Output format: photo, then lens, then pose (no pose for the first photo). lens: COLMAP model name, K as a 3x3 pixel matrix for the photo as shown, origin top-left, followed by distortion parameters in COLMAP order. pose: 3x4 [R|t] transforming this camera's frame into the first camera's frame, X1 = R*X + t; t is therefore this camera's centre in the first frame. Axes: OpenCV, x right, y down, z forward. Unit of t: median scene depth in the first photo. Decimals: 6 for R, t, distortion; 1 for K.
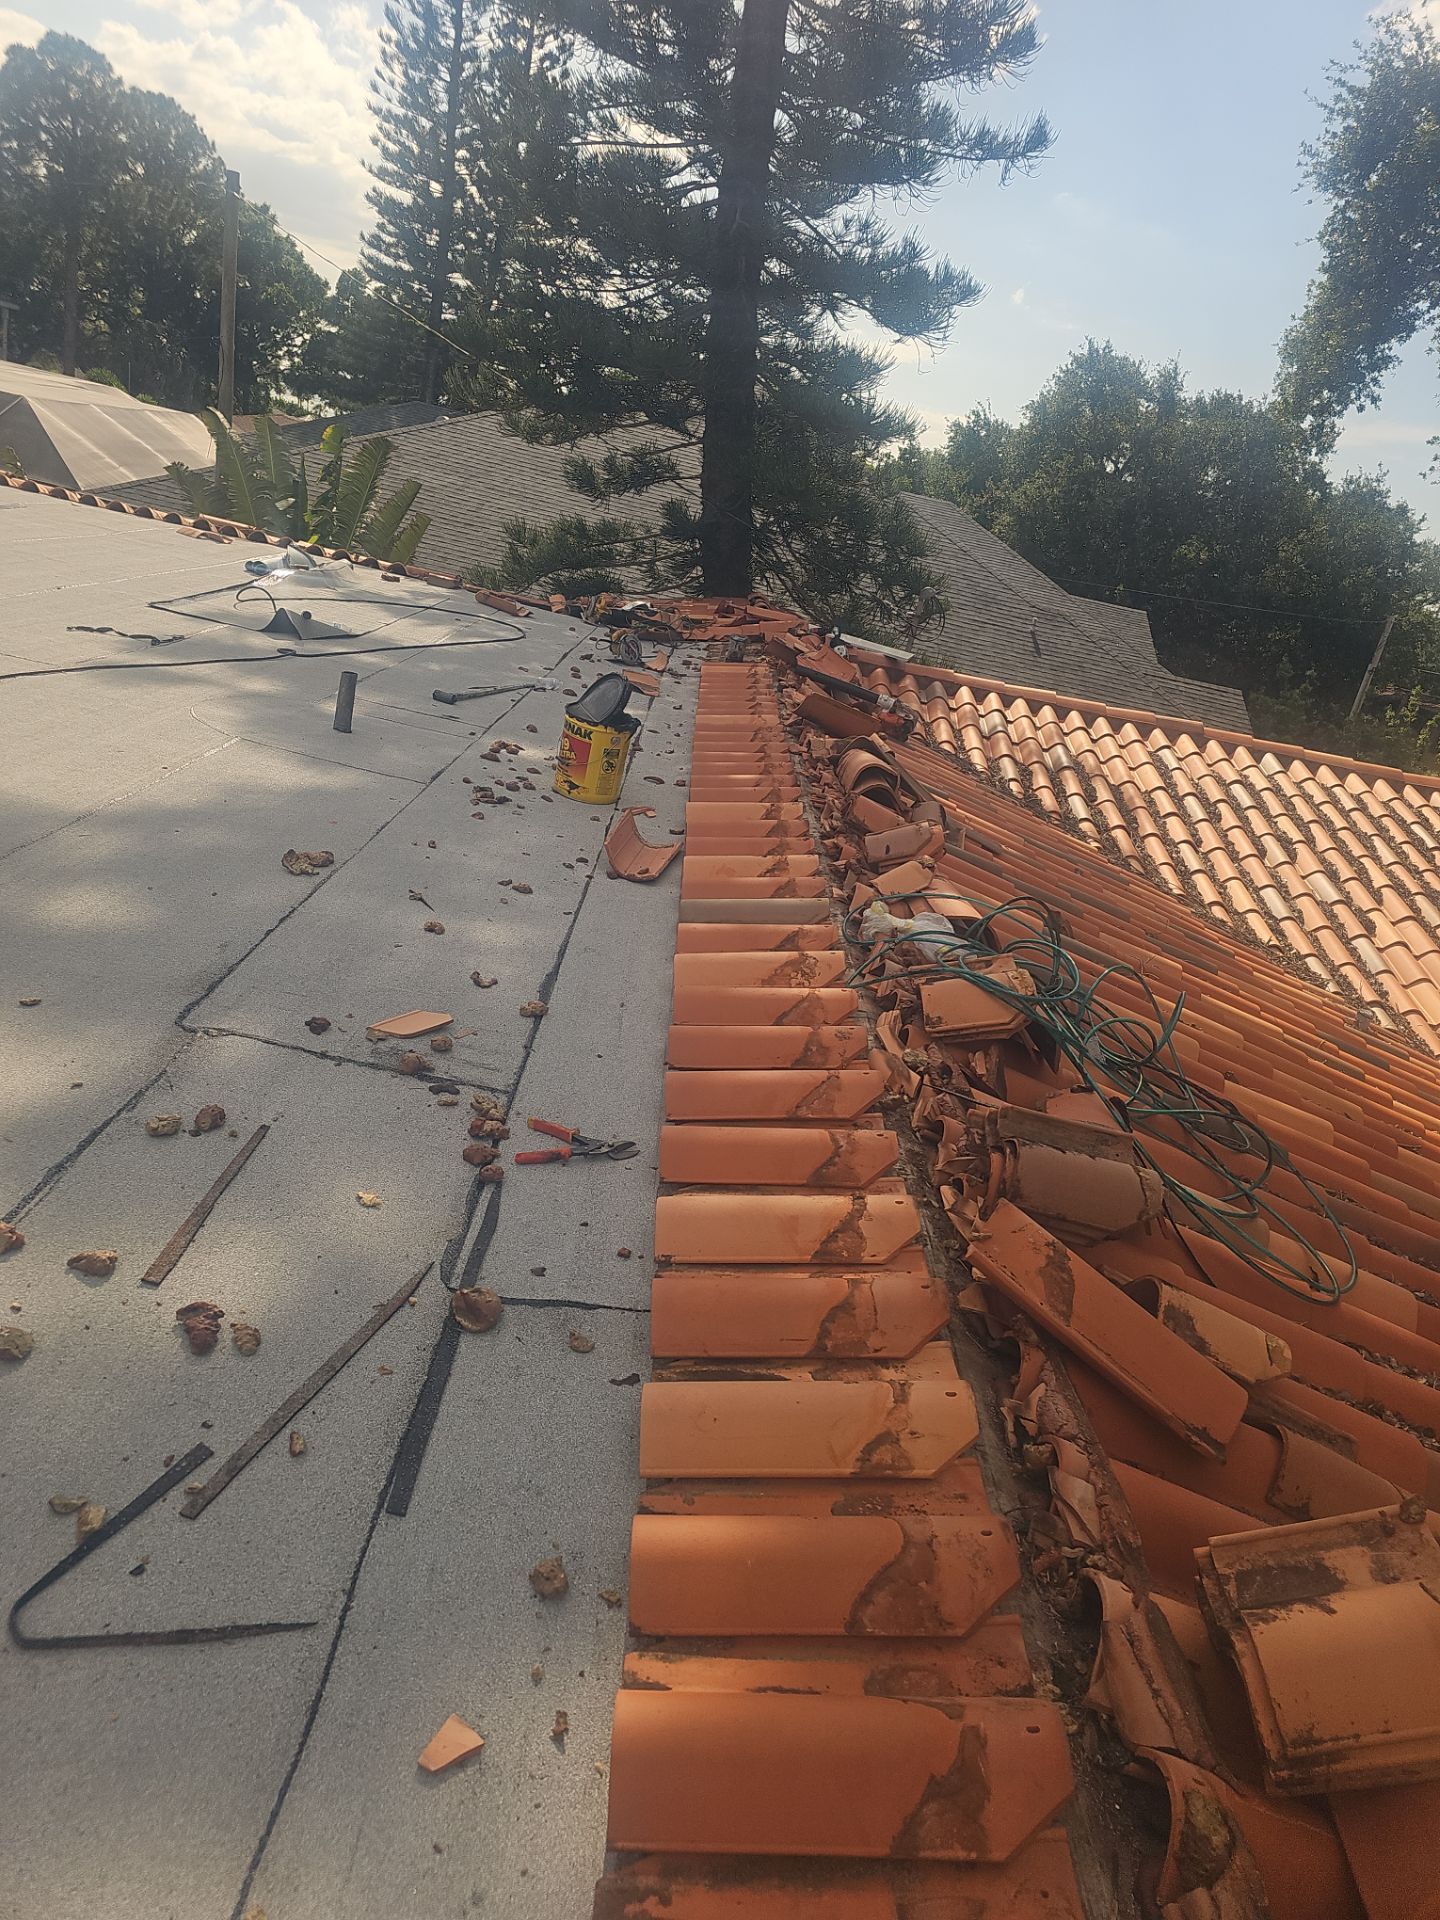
lens RADIAL K [[1293.5, 0, 713.6], [0, 1293.5, 970.6], [0, 0, 1]] dist [0.045272, -0.030714]
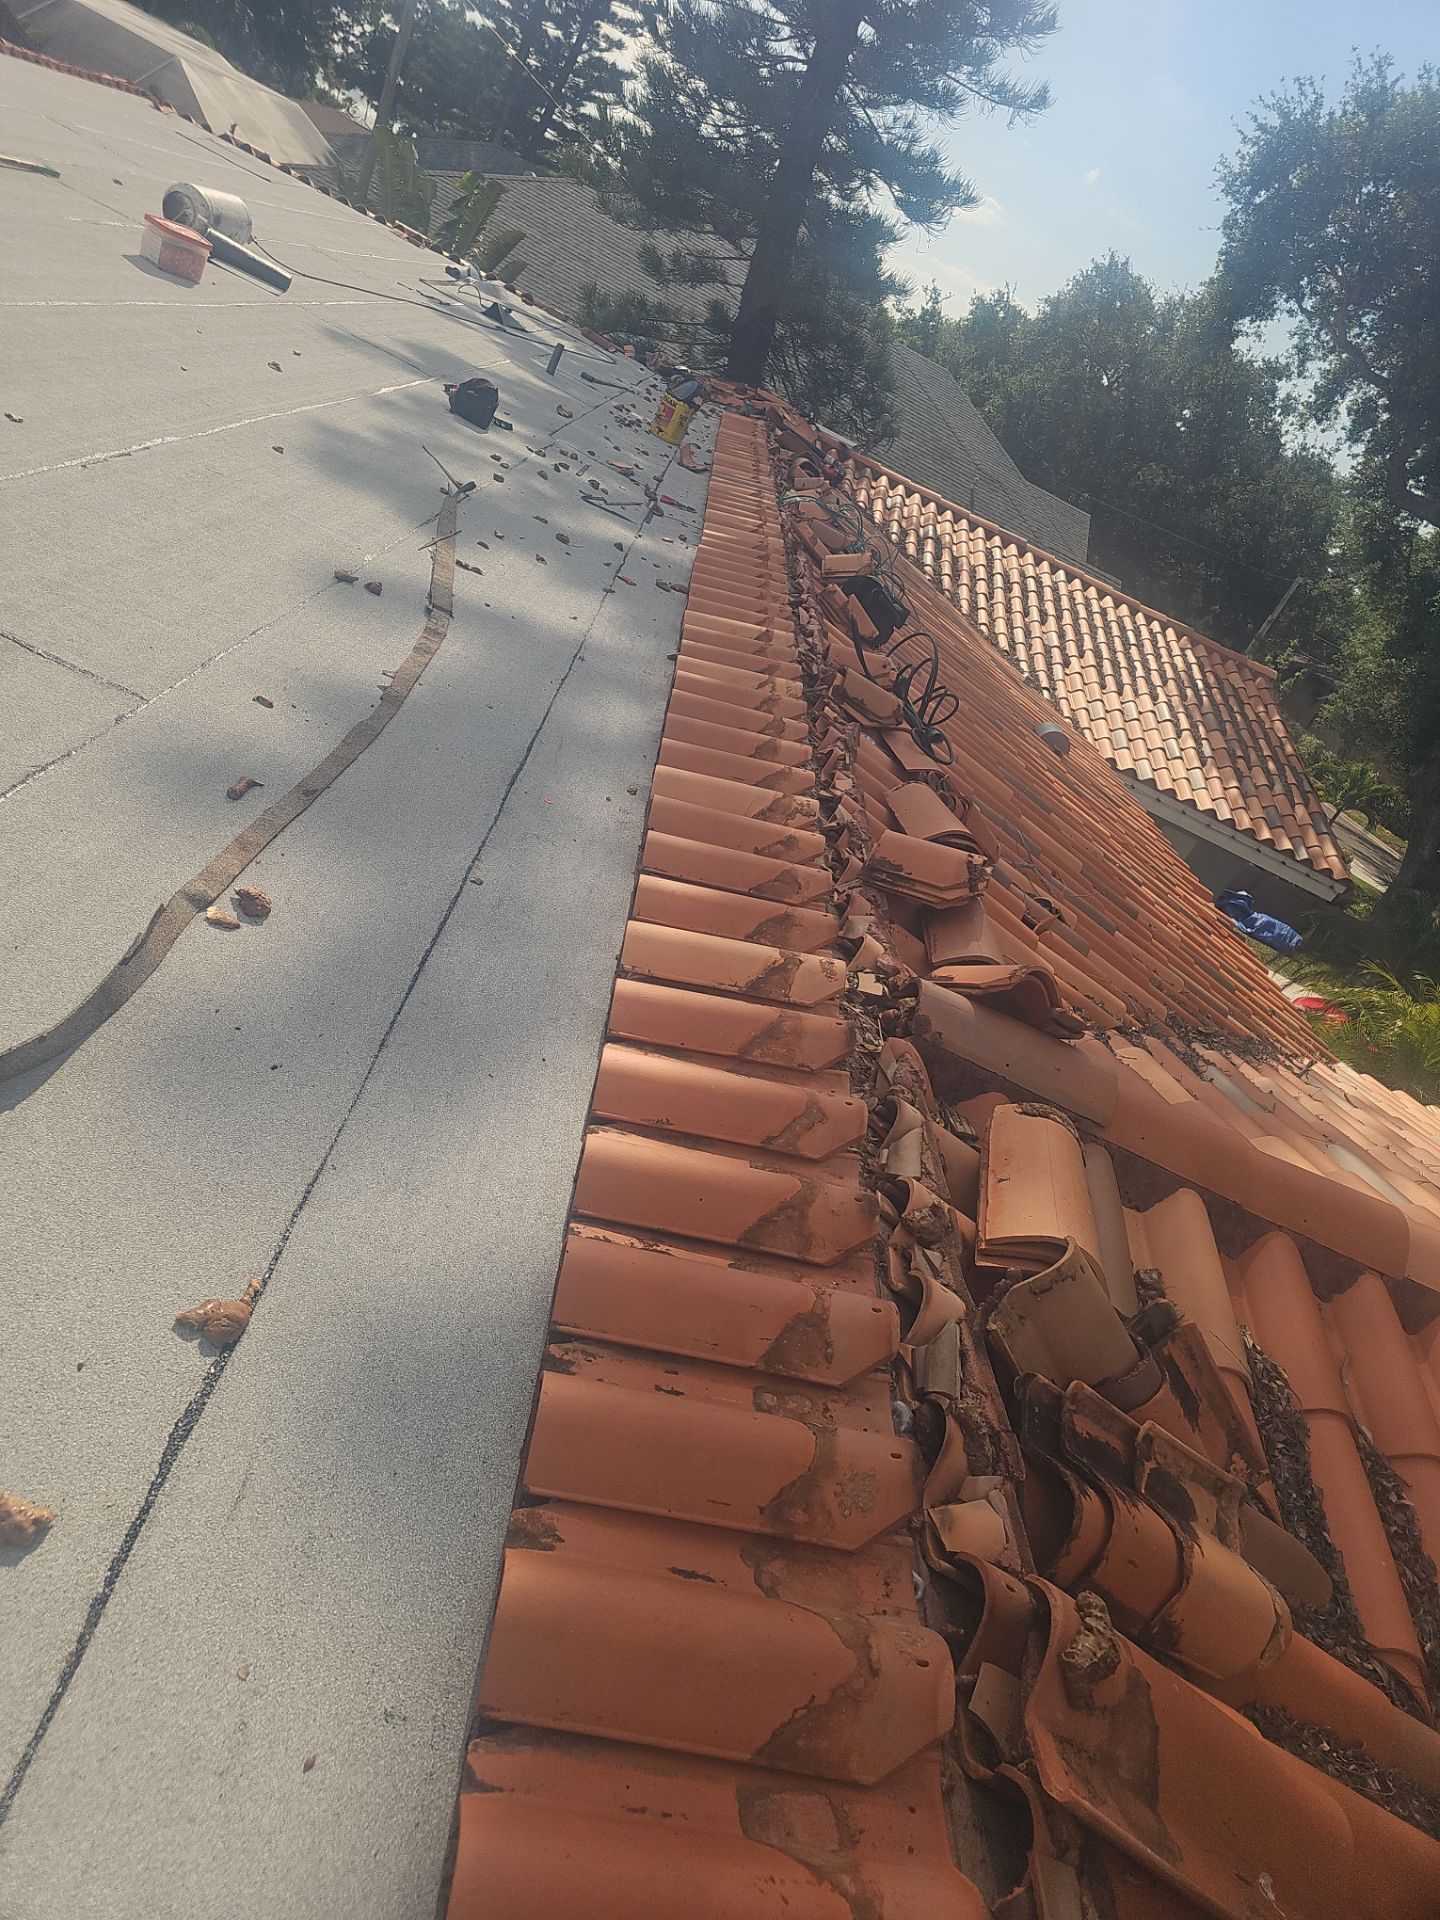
lens RADIAL K [[1256.1, 0, 711.7], [0, 1256.1, 960.9], [0, 0, 1]] dist [0.007505, 0.000177]
pose [[0.972116, 0.215860, 0.091624, -0.011391], [-0.225962, 0.966734, 0.119862, 0.141585], [-0.062703, -0.137223, 0.988554, -0.369928]]
